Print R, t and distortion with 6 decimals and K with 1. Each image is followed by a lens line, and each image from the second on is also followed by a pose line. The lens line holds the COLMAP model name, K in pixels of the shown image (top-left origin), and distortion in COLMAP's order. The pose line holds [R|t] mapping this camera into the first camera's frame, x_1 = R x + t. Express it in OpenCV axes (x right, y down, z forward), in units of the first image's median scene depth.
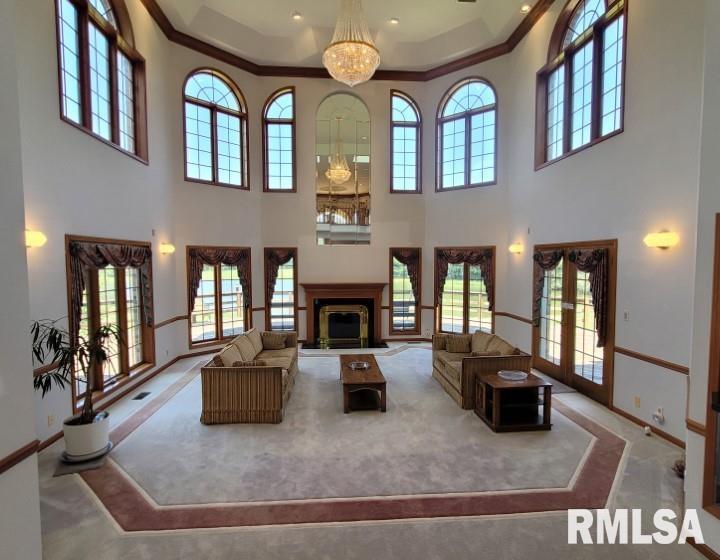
lens RADIAL K [[391.4, 0, 360.6], [0, 391.4, 283.4], [0, 0, 1]] dist [0.005157, -0.001022]
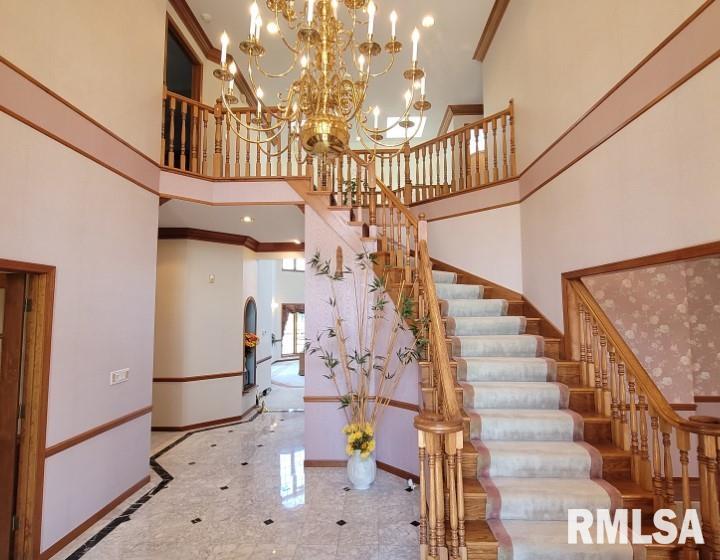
lens RADIAL K [[391.4, 0, 360.6], [0, 391.4, 283.4], [0, 0, 1]] dist [0.005157, -0.001022]
pose [[0.994264, -0.014887, -0.105916, 0.137985], [0.000970, 0.991481, -0.130250, 0.051849], [0.106953, 0.129400, 0.985808, -0.787544]]
